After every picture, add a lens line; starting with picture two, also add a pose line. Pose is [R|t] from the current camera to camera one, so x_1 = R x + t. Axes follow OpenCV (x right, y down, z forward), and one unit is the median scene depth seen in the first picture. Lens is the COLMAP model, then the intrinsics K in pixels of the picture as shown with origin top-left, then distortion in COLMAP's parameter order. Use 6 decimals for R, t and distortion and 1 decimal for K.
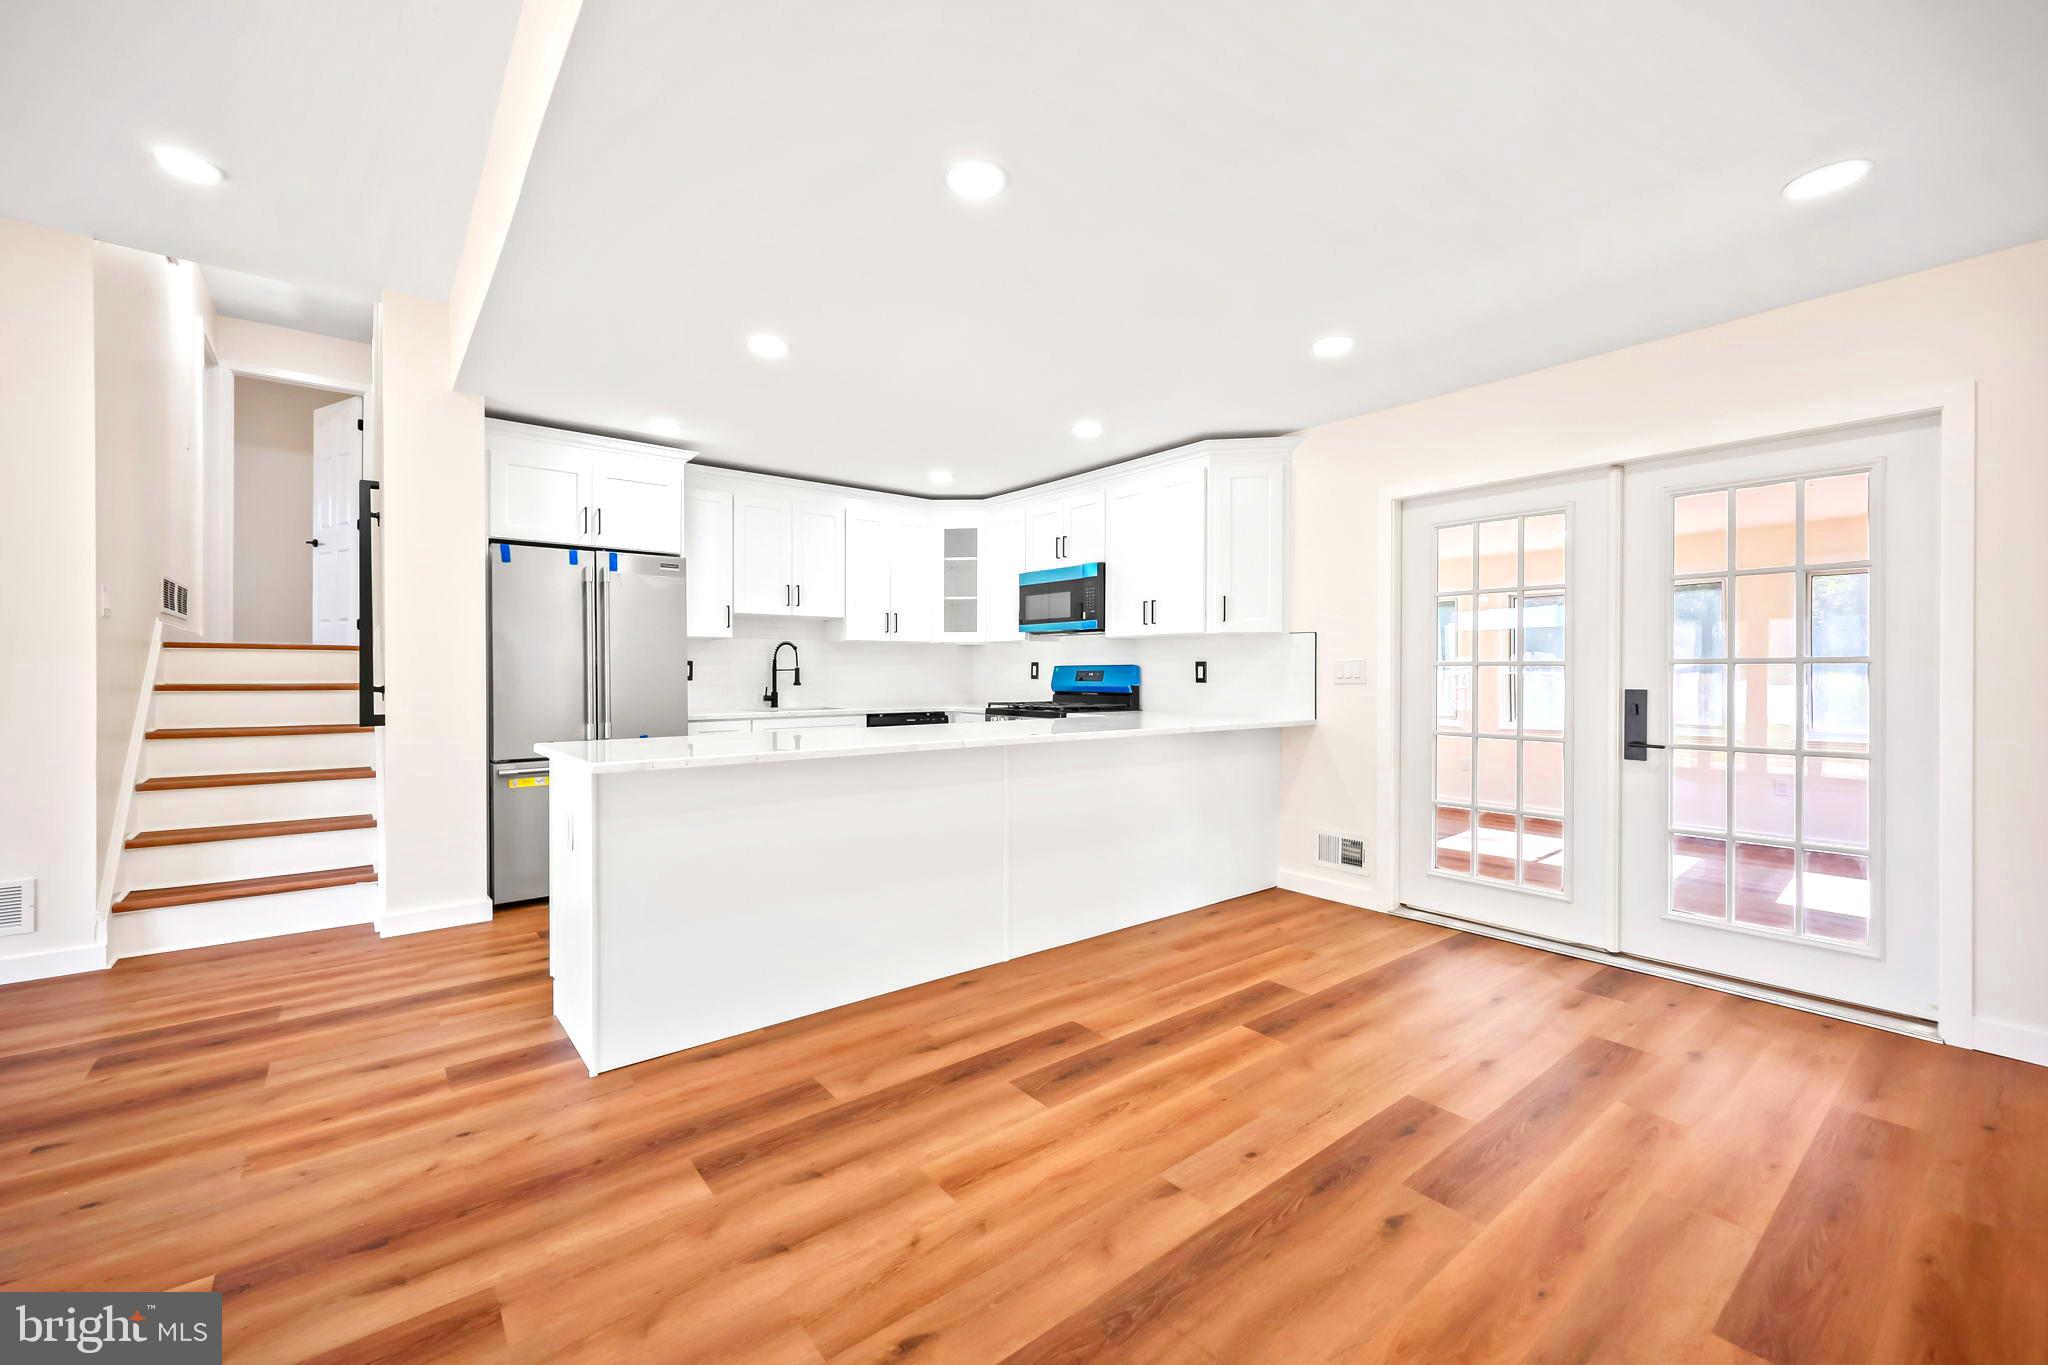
lens RADIAL K [[839.2, 0, 1020.5], [0, 839.2, 680.1], [0, 0, 1]] dist [0.004589, -0.001154]
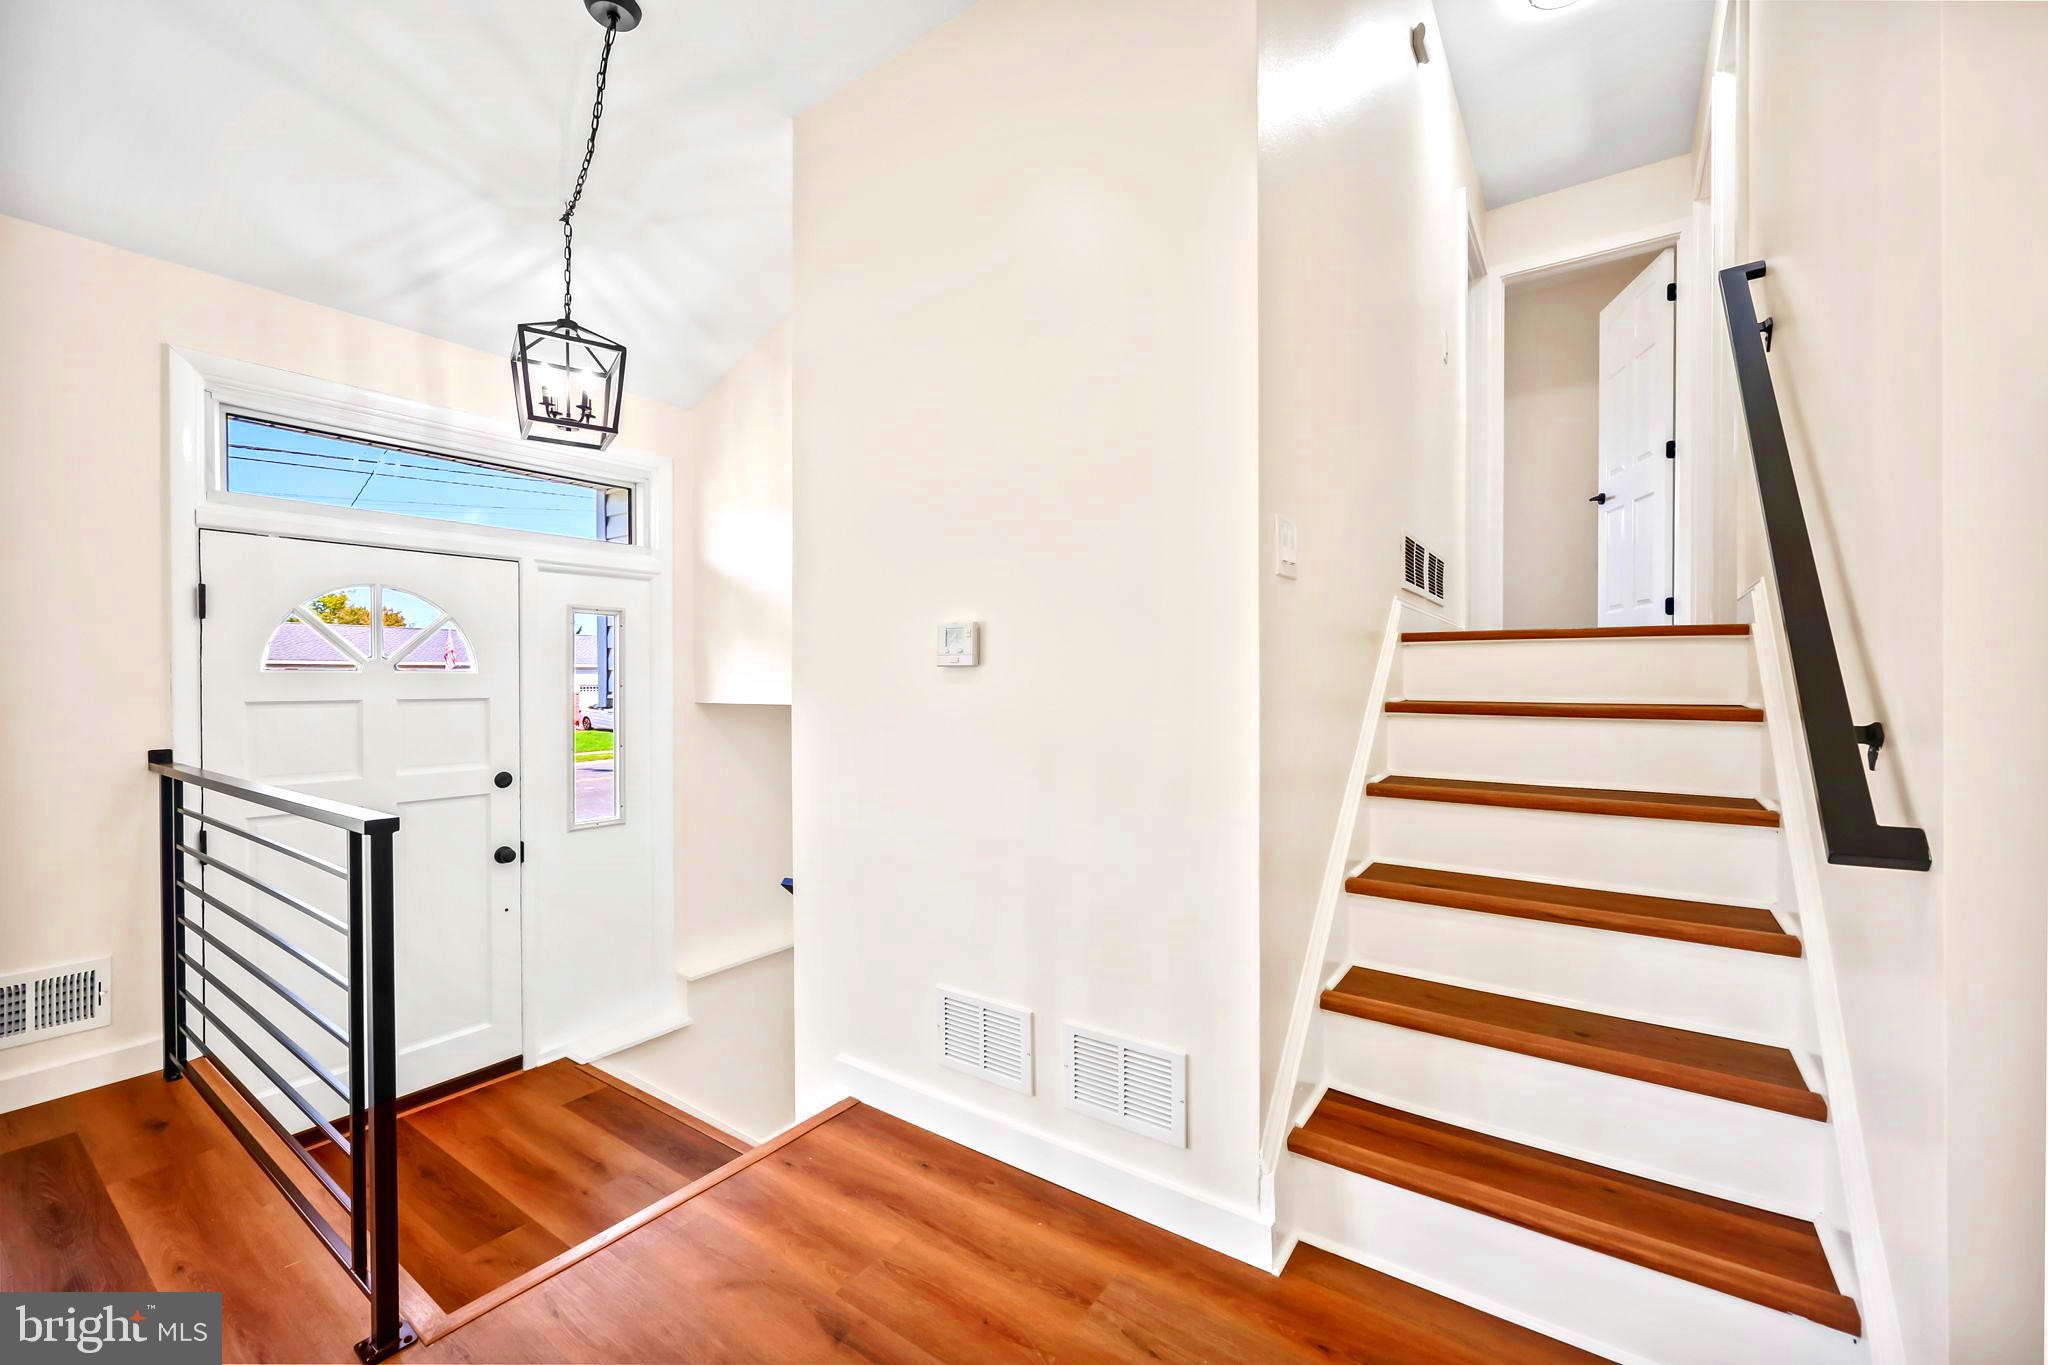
lens RADIAL K [[839.2, 0, 1017.7], [0, 839.2, 681.8], [0, 0, 1]] dist [0.004589, -0.001154]
pose [[0.282604, -0.004464, -0.959226, -0.412787], [-0.003758, 0.999976, -0.005761, -0.003353], [0.959229, 0.005233, 0.282580, 0.454855]]
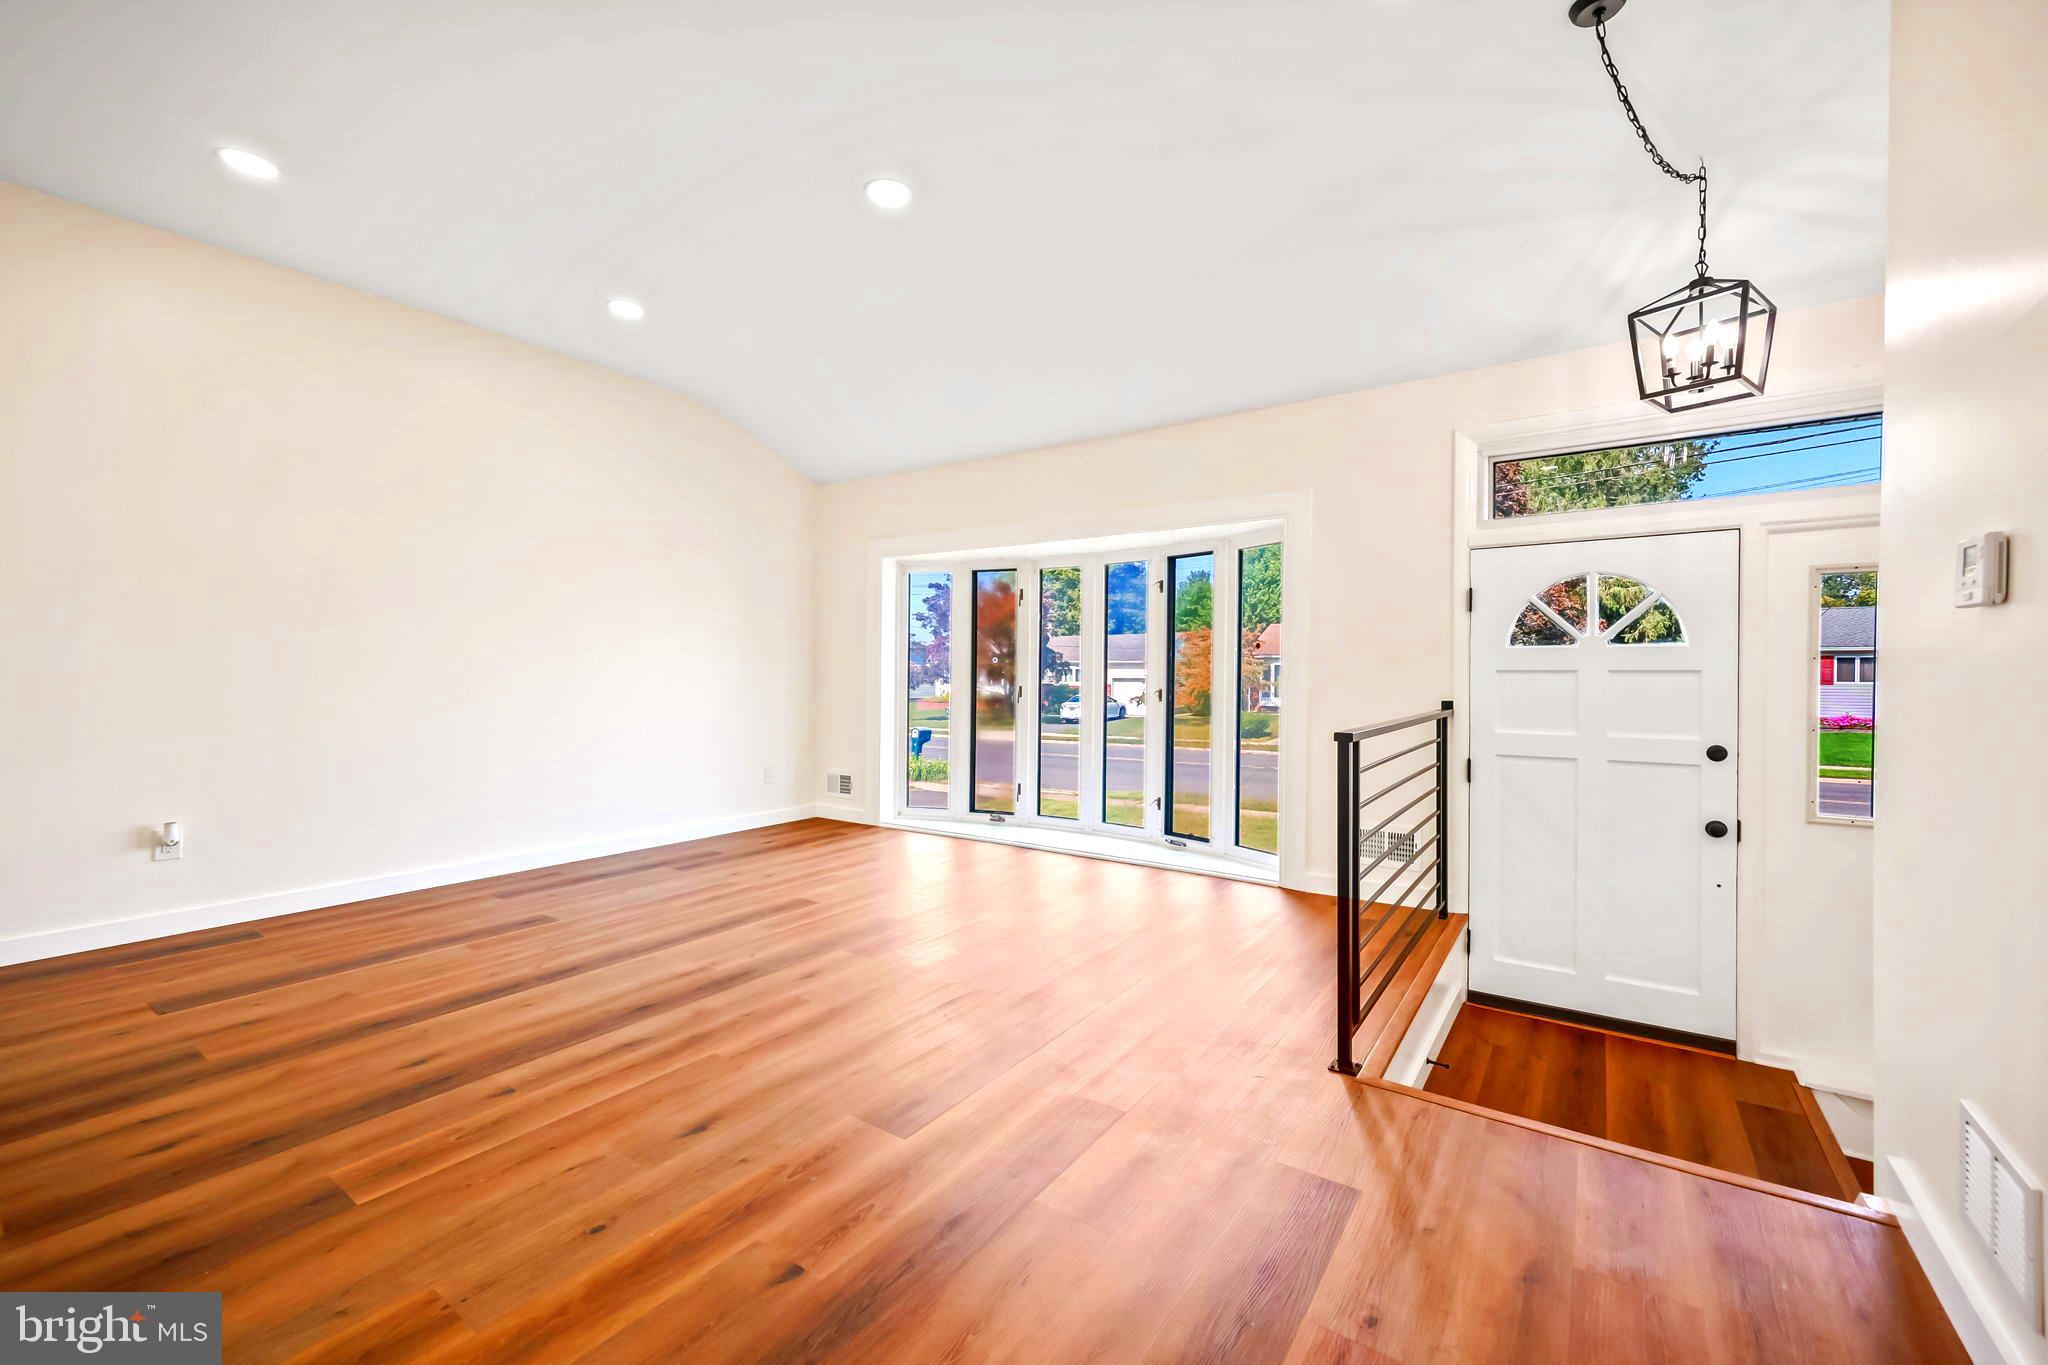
lens RADIAL K [[839.2, 0, 1024.7], [0, 839.2, 673.7], [0, 0, 1]] dist [0.004589, -0.001154]
pose [[-0.956002, -0.005979, -0.293299, -0.457399], [-0.008663, 0.999932, 0.007856, 0.009679], [0.293232, 0.010051, -0.955988, 0.728102]]
